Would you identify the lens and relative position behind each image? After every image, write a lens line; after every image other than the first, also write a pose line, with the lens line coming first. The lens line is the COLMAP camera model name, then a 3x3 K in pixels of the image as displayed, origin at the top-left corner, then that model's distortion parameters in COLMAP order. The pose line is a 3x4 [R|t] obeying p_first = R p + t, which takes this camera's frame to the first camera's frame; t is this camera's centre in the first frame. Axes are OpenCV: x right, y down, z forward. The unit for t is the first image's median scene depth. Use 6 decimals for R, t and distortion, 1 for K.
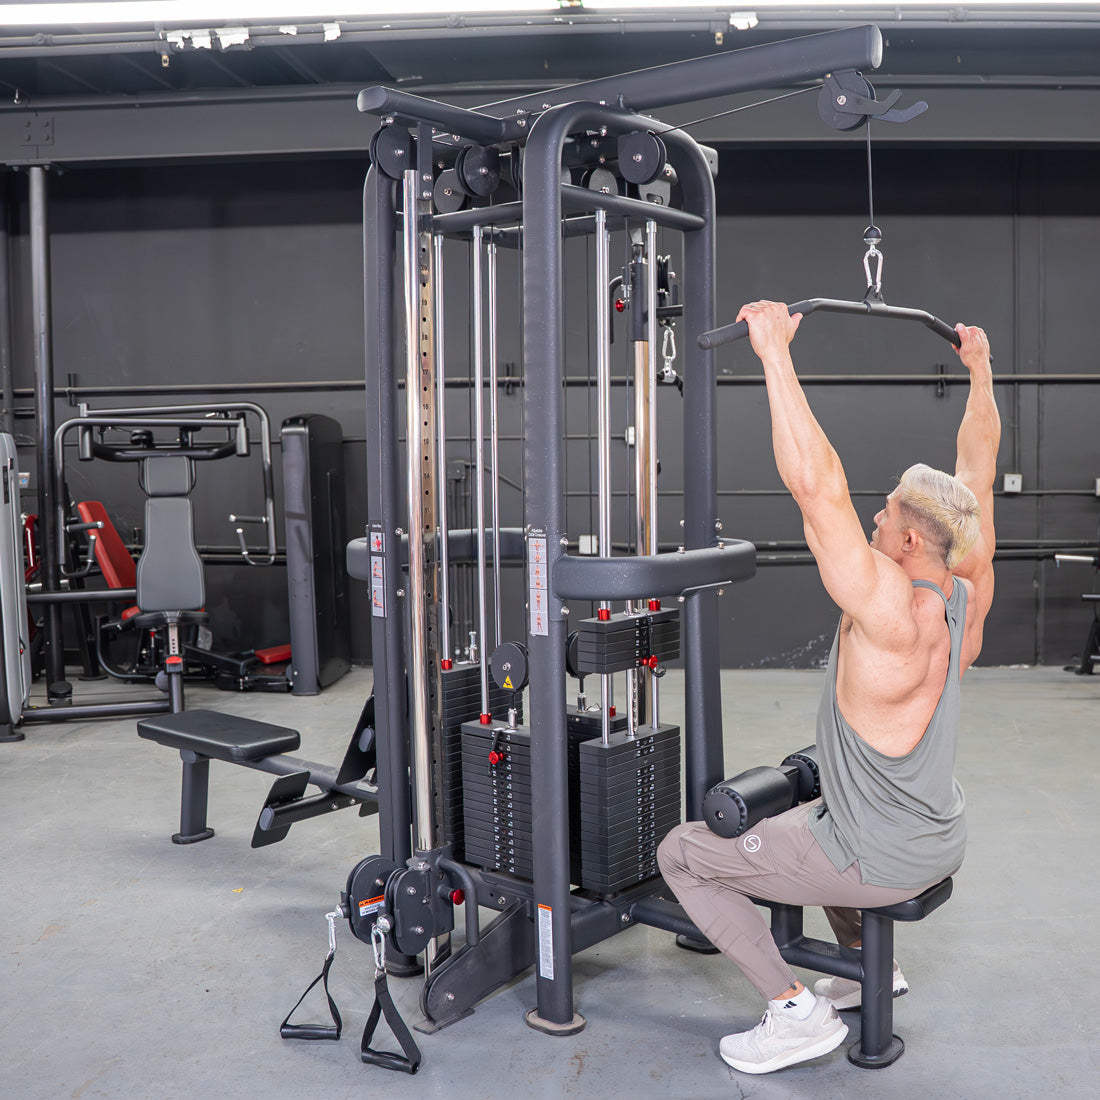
lens RADIAL K [[1279.9, 0, 695.9], [0, 1279.9, 549.5], [0, 0, 1]] dist [-0.175399, 0.147107]
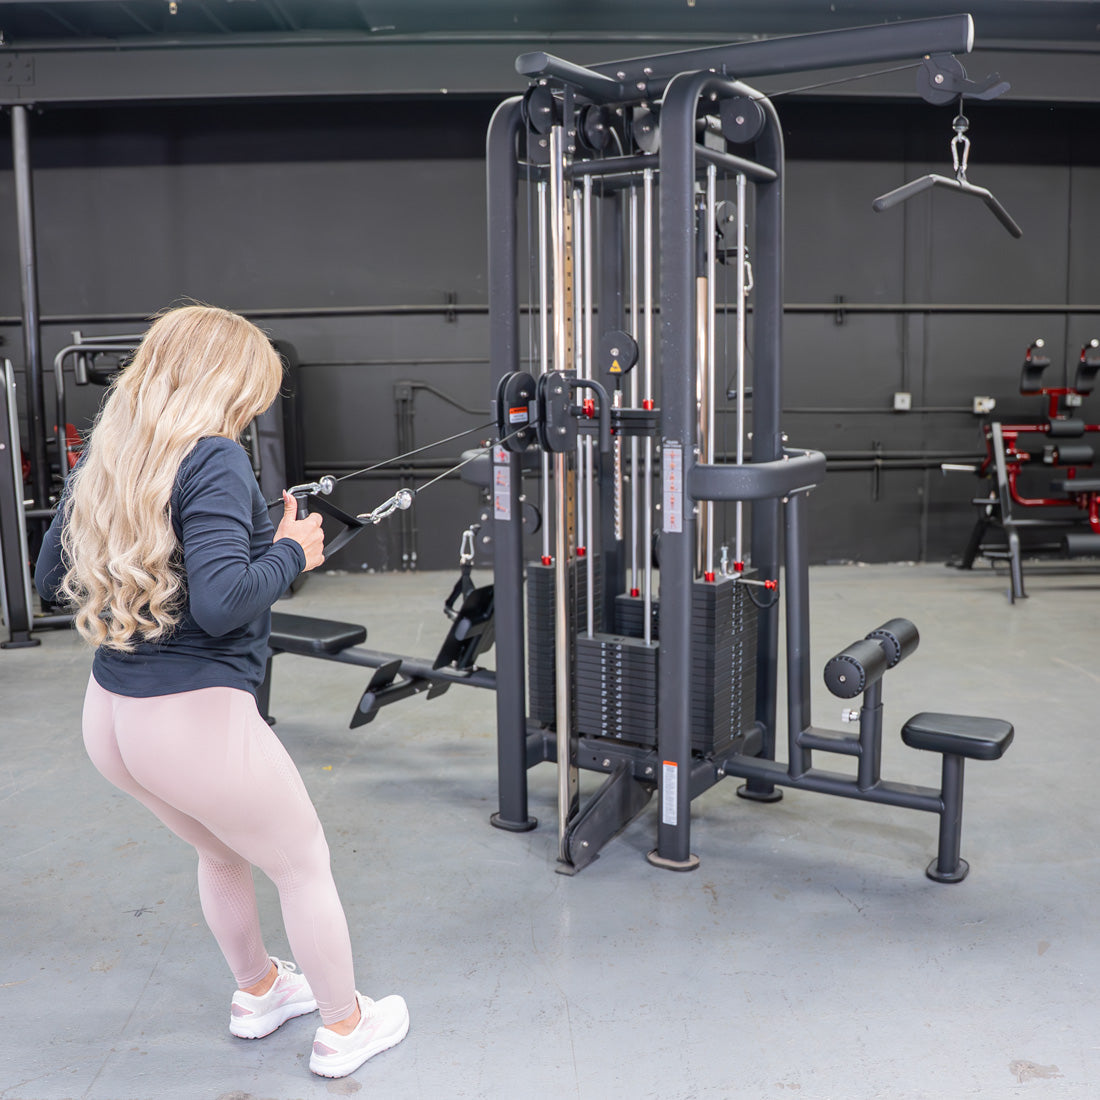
lens RADIAL K [[1191.9, 0, 590.4], [0, 1191.9, 548.0], [0, 0, 1]] dist [-0.177496, 0.145091]
pose [[0.997293, -0.013454, 0.072285, -0.197961], [0.008333, 0.997464, 0.070684, 0.002937], [-0.073053, -0.069891, 0.994876, -0.059082]]
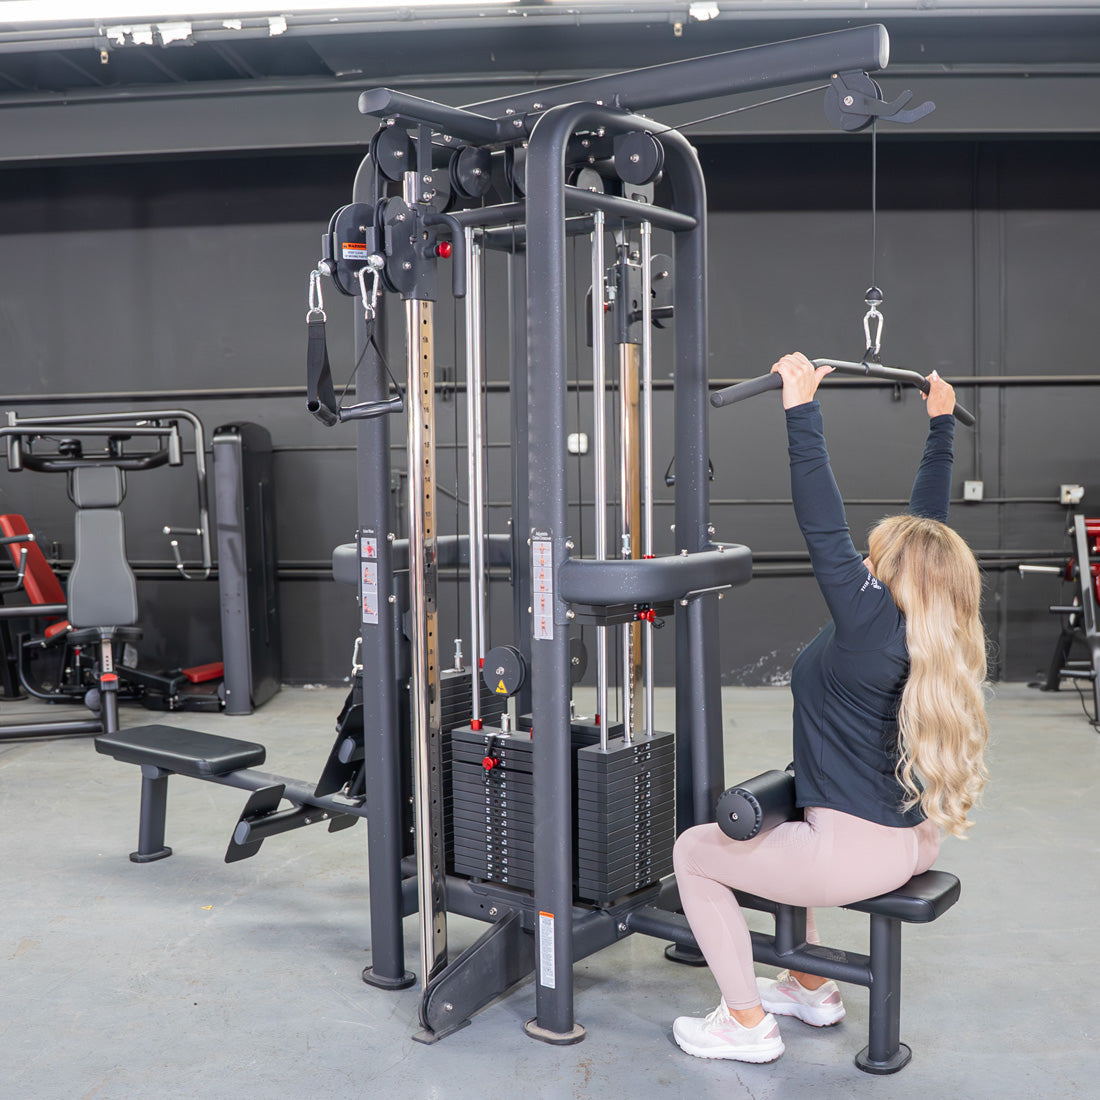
lens RADIAL K [[1370.3, 0, 570.4], [0, 1370.3, 566.6], [0, 0, 1]] dist [-0.169348, 0.147308]
pose [[0.999682, -0.004365, -0.024849, -0.053678], [0.004344, 0.999990, -0.000920, 0.008349], [0.024853, 0.000811, 0.999691, -0.047455]]
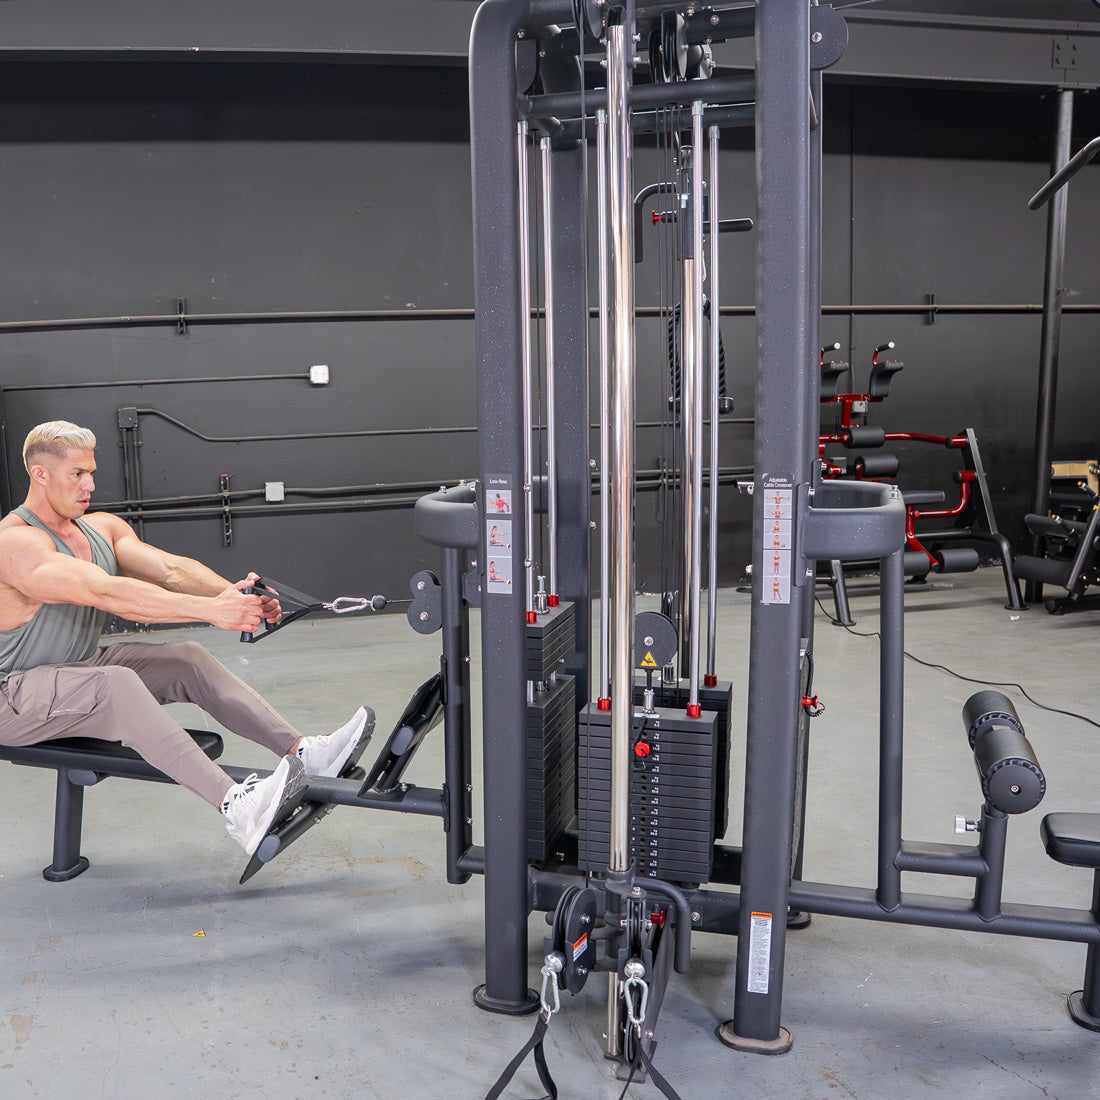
lens RADIAL K [[1200.4, 0, 409.0], [0, 1200.4, 591.8], [0, 0, 1]] dist [-0.149704, 0.061195]
pose [[0.969177, -0.066557, 0.237206, -0.388823], [0.045015, 0.994449, 0.095107, -0.018865], [-0.242219, -0.081497, 0.966793, 0.214983]]
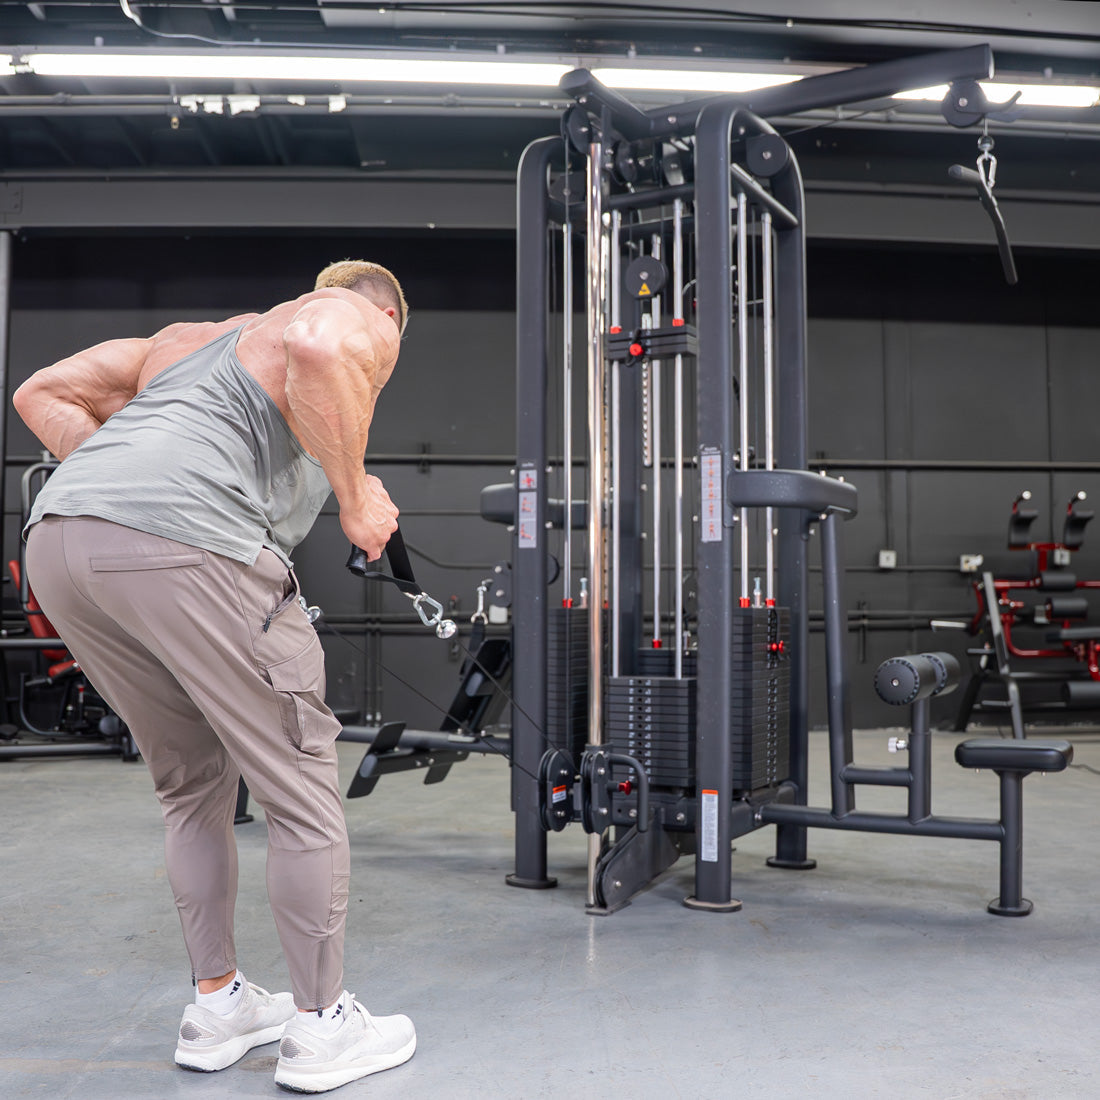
lens RADIAL K [[1253.8, 0, 549.2], [0, 1253.8, 579.6], [0, 0, 1]] dist [-0.179848, 0.159251]
pose [[0.995757, 0.009687, 0.091512, -0.262837], [0.000677, 0.993646, -0.112550, 0.161608], [-0.092021, 0.112134, 0.989423, -0.058428]]
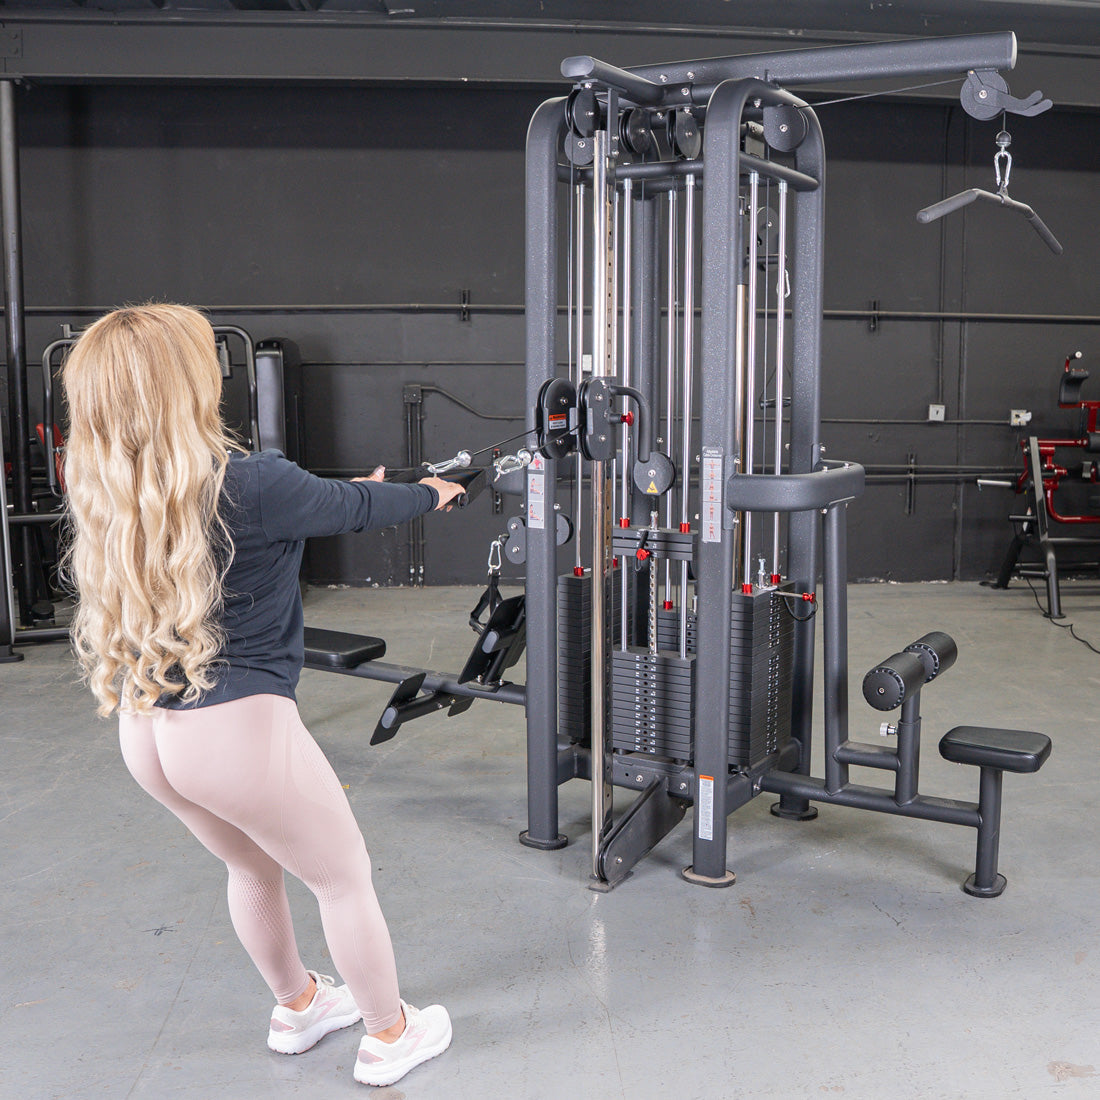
lens RADIAL K [[1290.5, 0, 685.3], [0, 1290.5, 548.5], [0, 0, 1]] dist [-0.176706, 0.140106]
pose [[0.989958, -0.002796, 0.141335, -0.222838], [-0.005299, 0.998368, 0.056869, 0.004615], [-0.141263, -0.057047, 0.988327, -0.110859]]
